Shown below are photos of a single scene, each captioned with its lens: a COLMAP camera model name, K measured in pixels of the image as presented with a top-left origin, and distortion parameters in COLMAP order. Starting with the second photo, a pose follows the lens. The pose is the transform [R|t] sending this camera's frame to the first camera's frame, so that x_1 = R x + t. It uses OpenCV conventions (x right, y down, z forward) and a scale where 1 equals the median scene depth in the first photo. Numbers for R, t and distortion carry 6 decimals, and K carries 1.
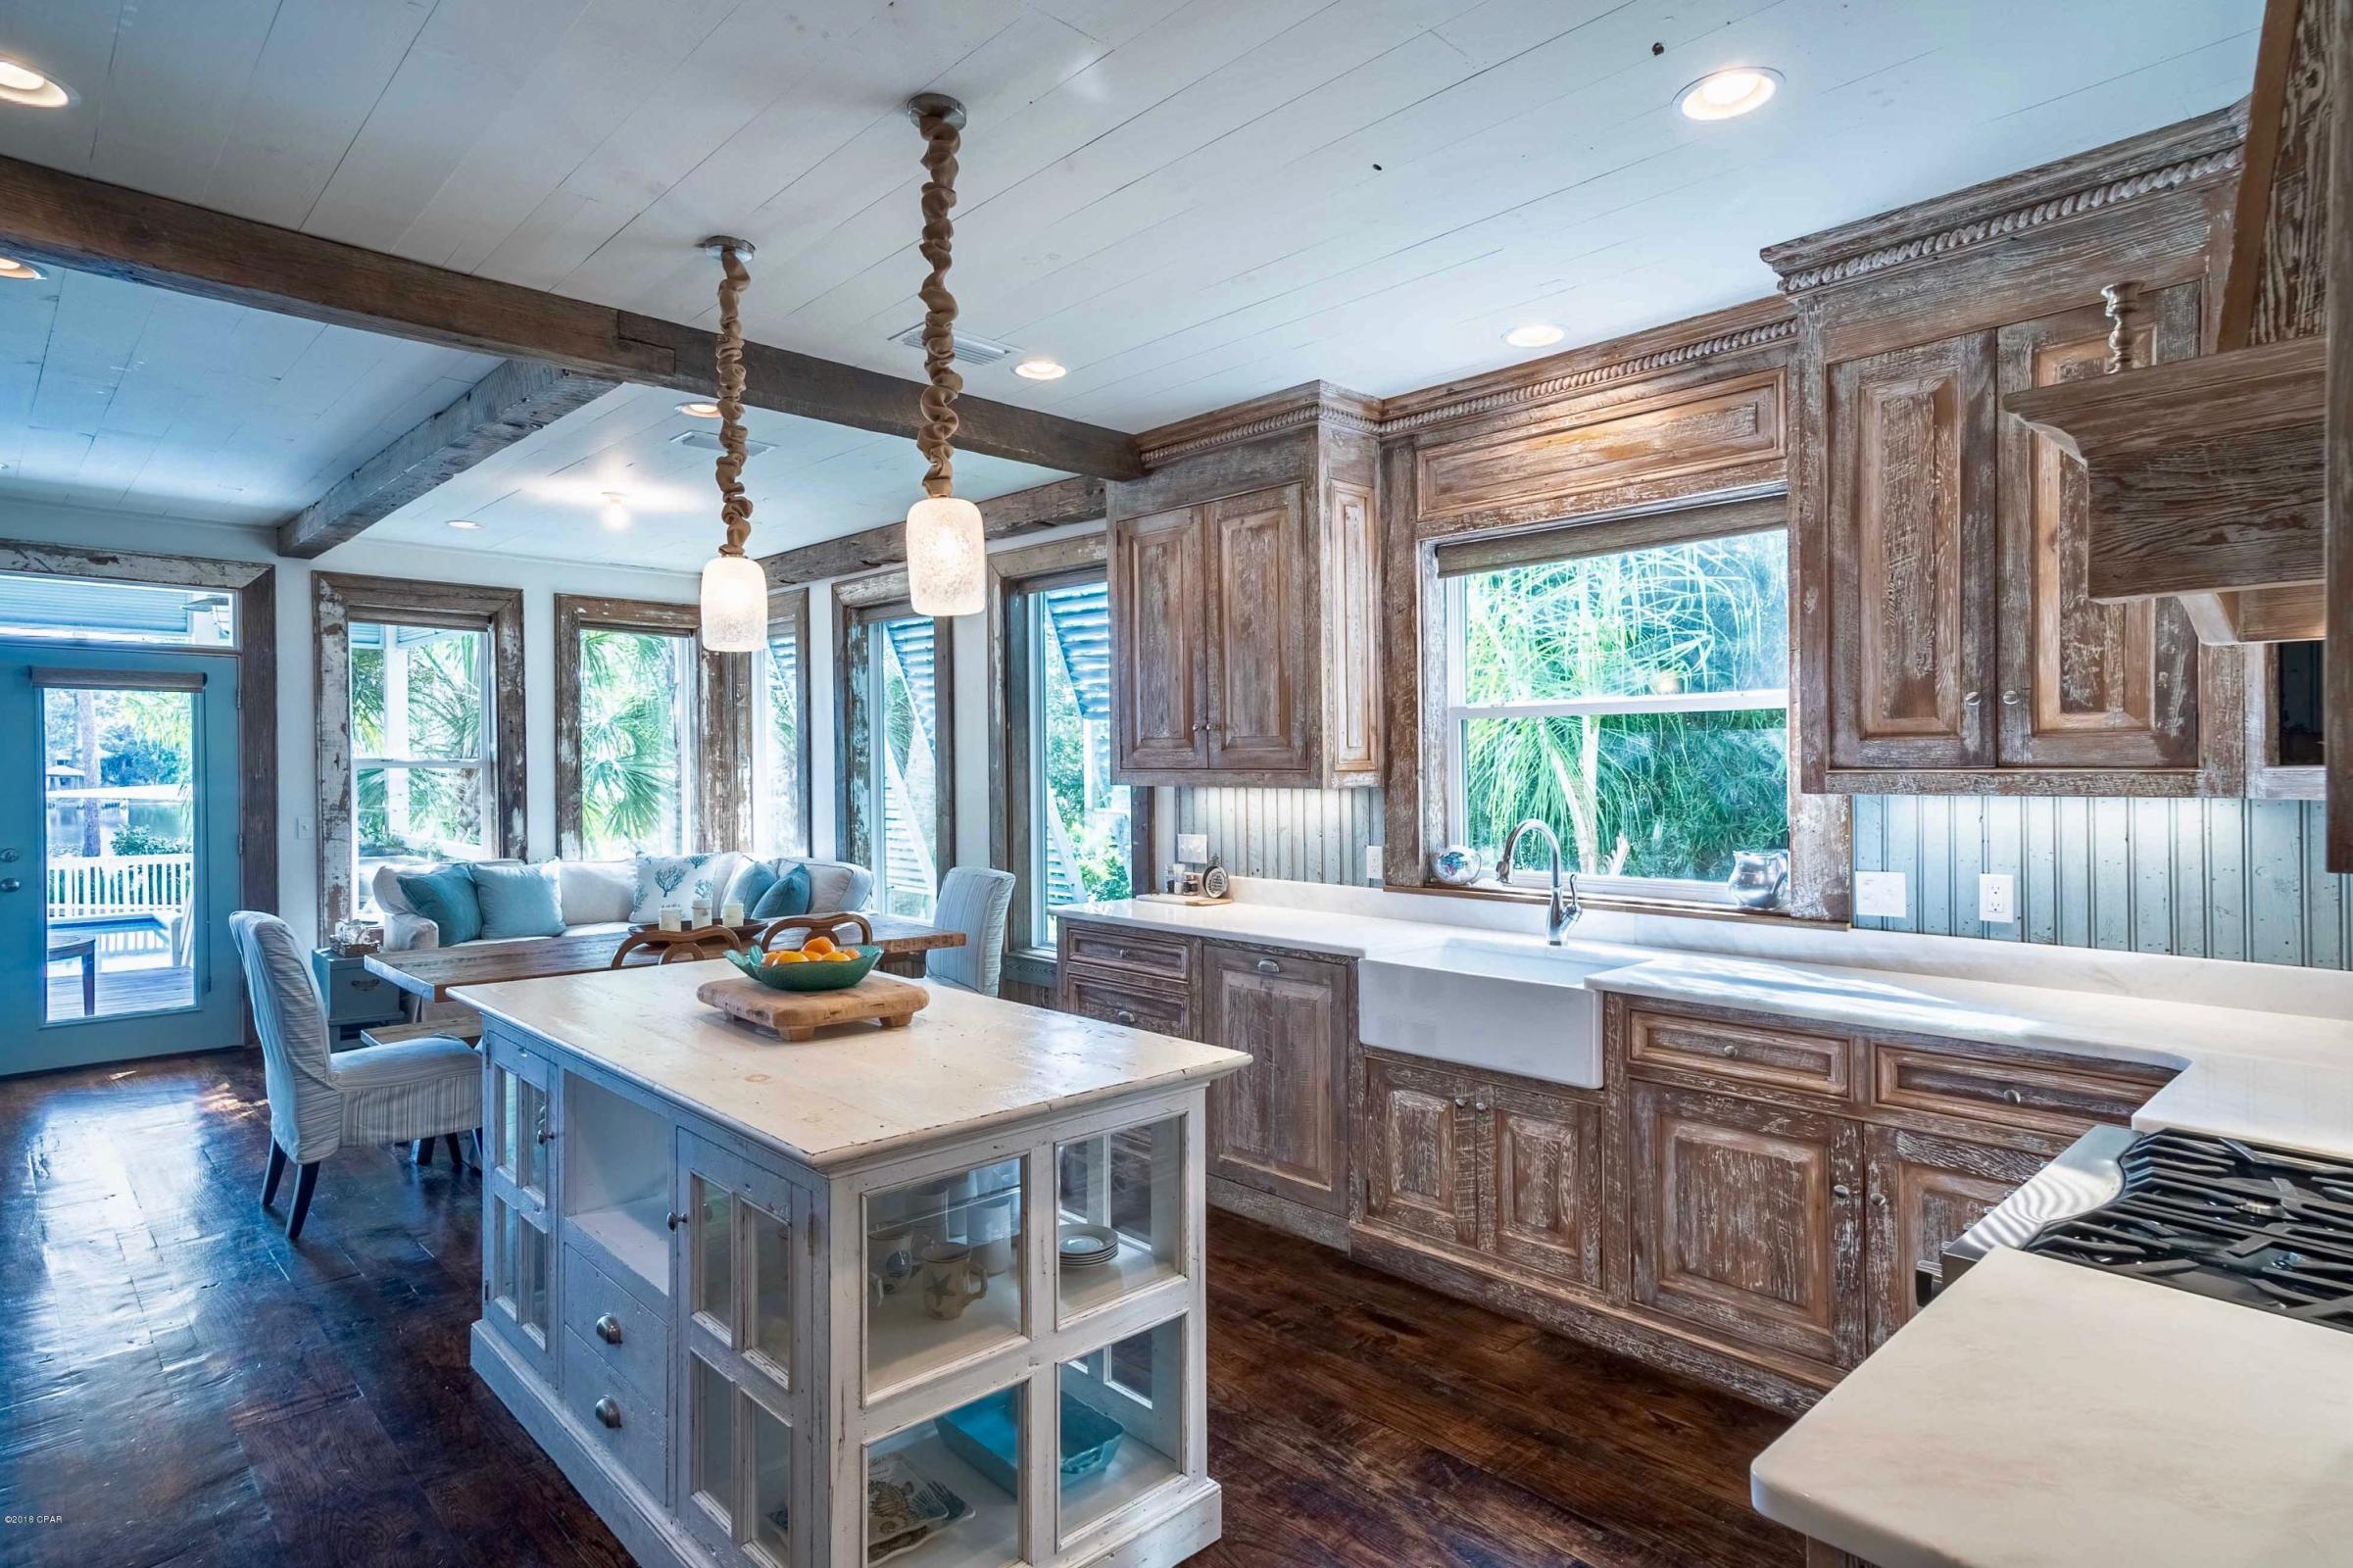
lens RADIAL K [[1281.0, 0, 1186.4], [0, 1281.0, 778.8], [0, 0, 1]] dist [0.005098, 0.017180]
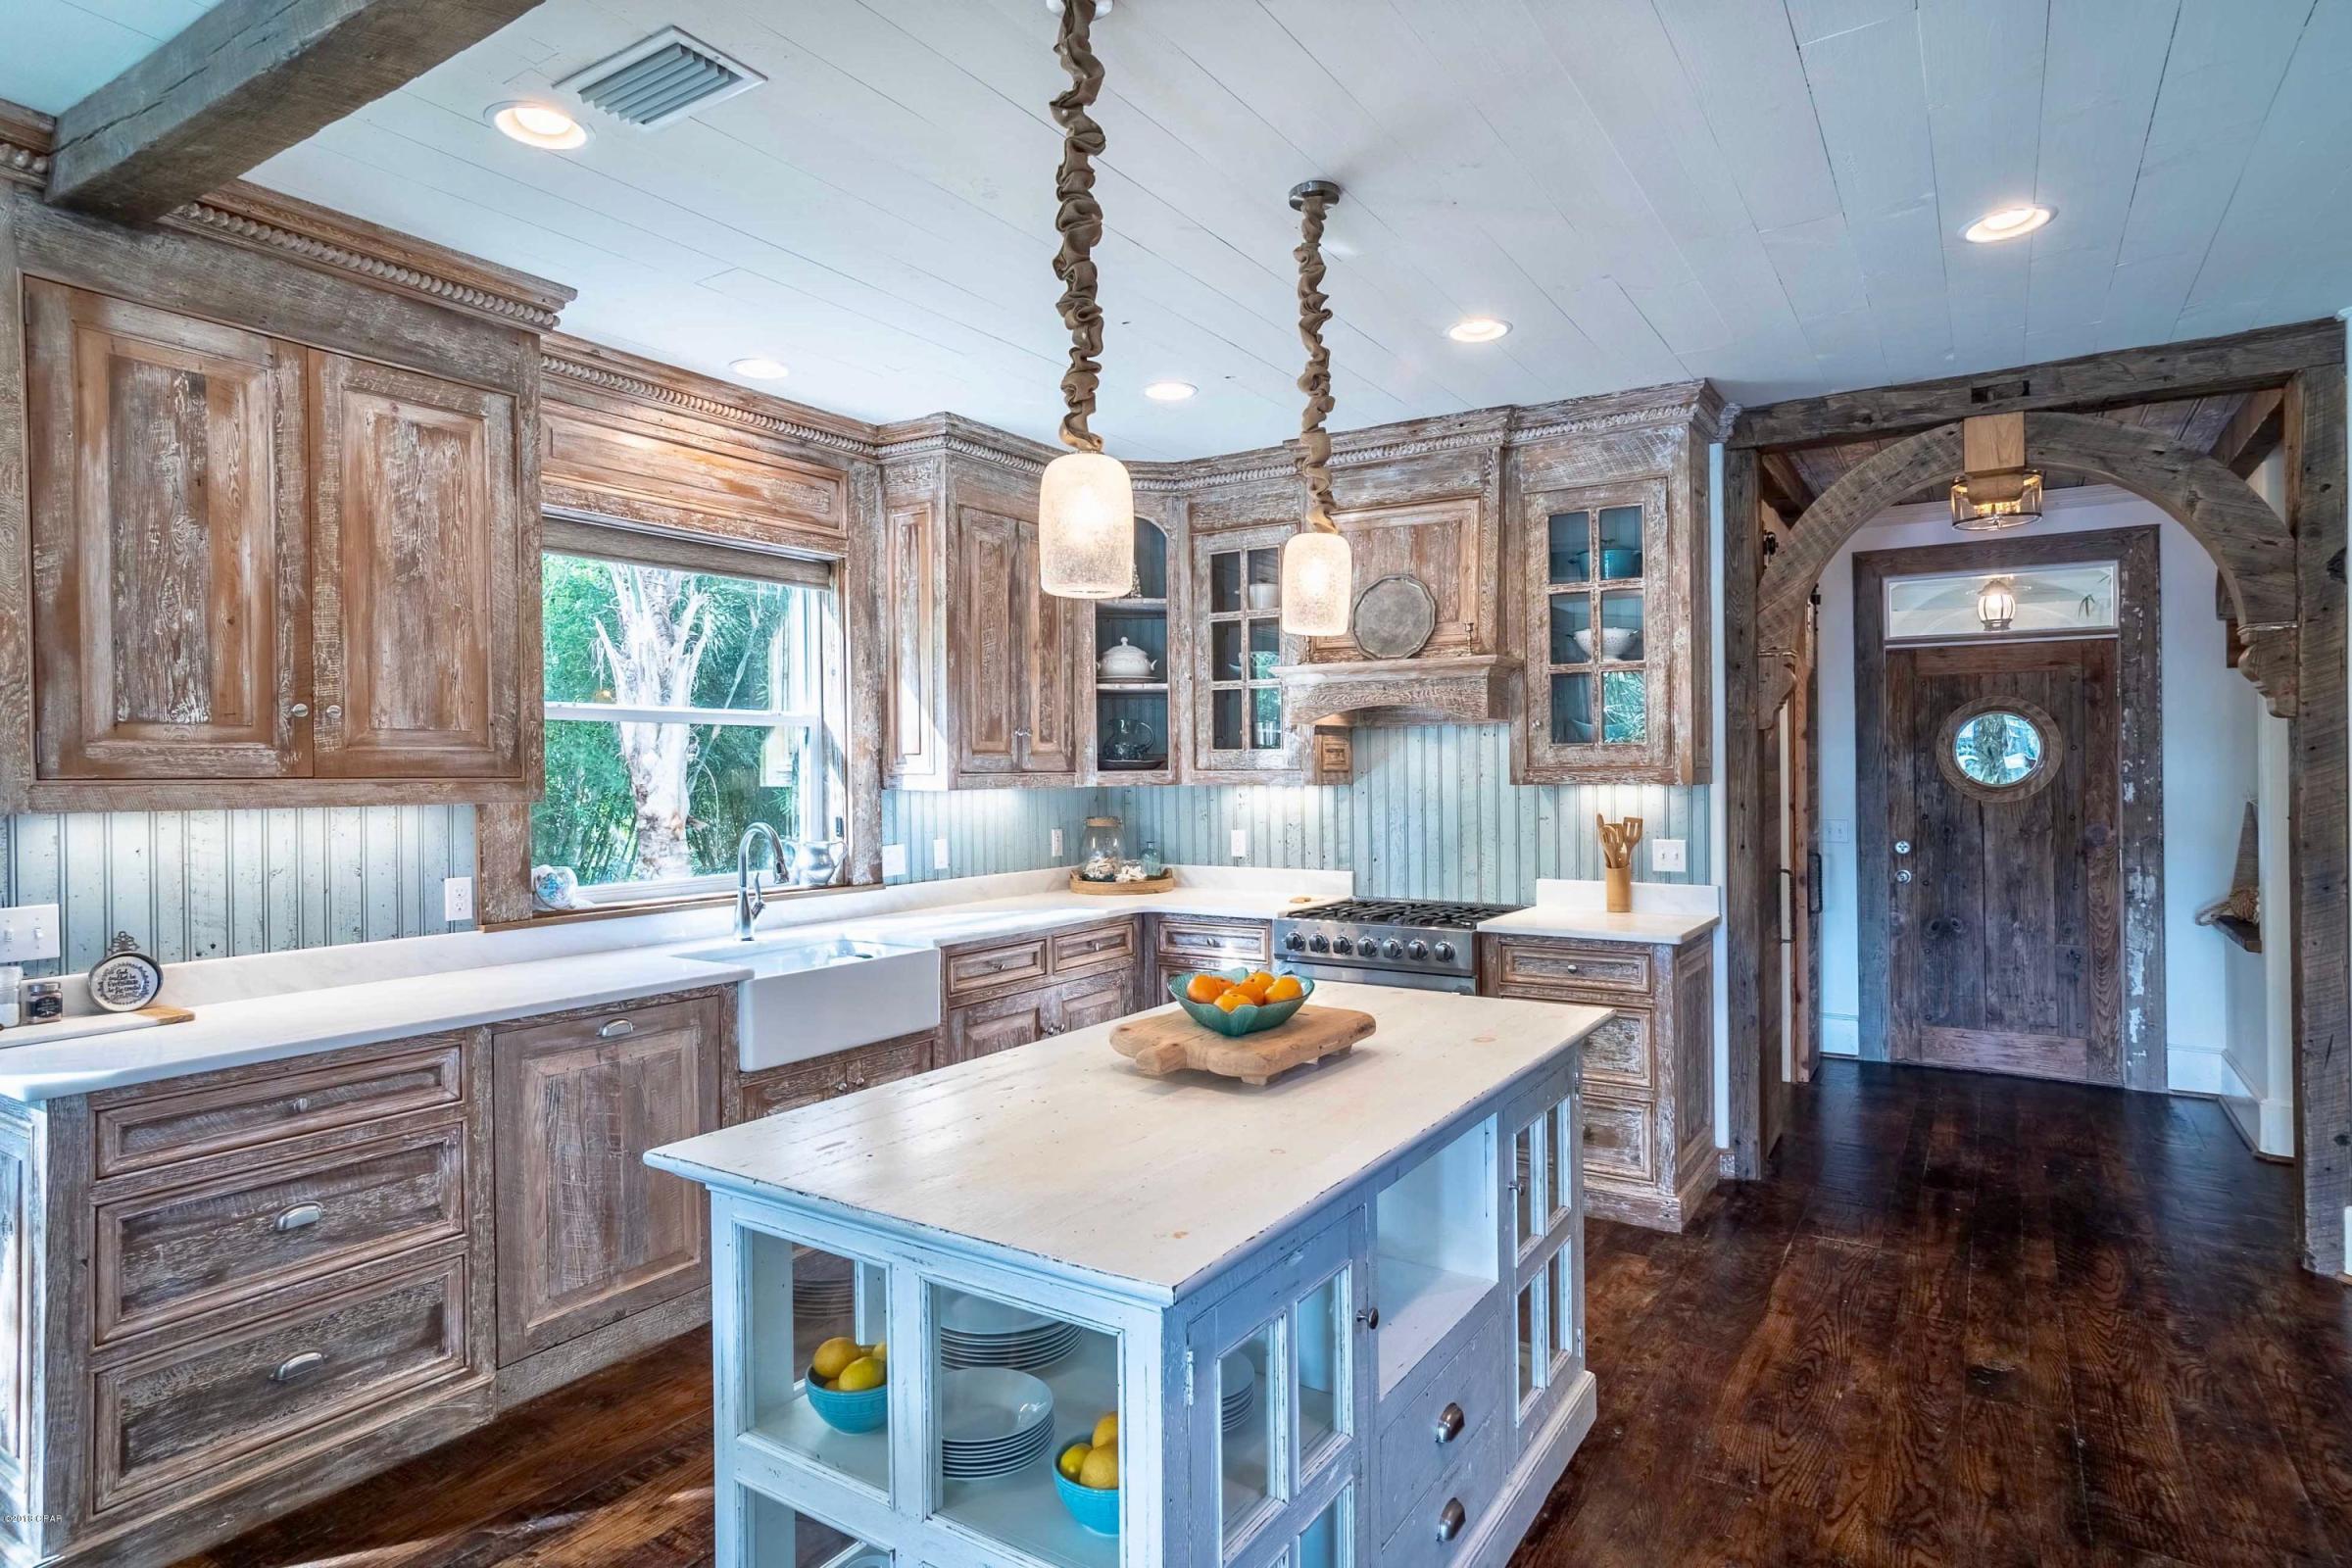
lens RADIAL K [[1280.5, 0, 1146.2], [0, 1280.5, 754.6], [0, 0, 1]] dist [0.005098, 0.017180]
pose [[-0.212302, 0.018463, 0.977030, -0.770252], [0.018452, 0.999719, -0.014882, -0.002626], [-0.977030, 0.014869, -0.212583, 0.848769]]
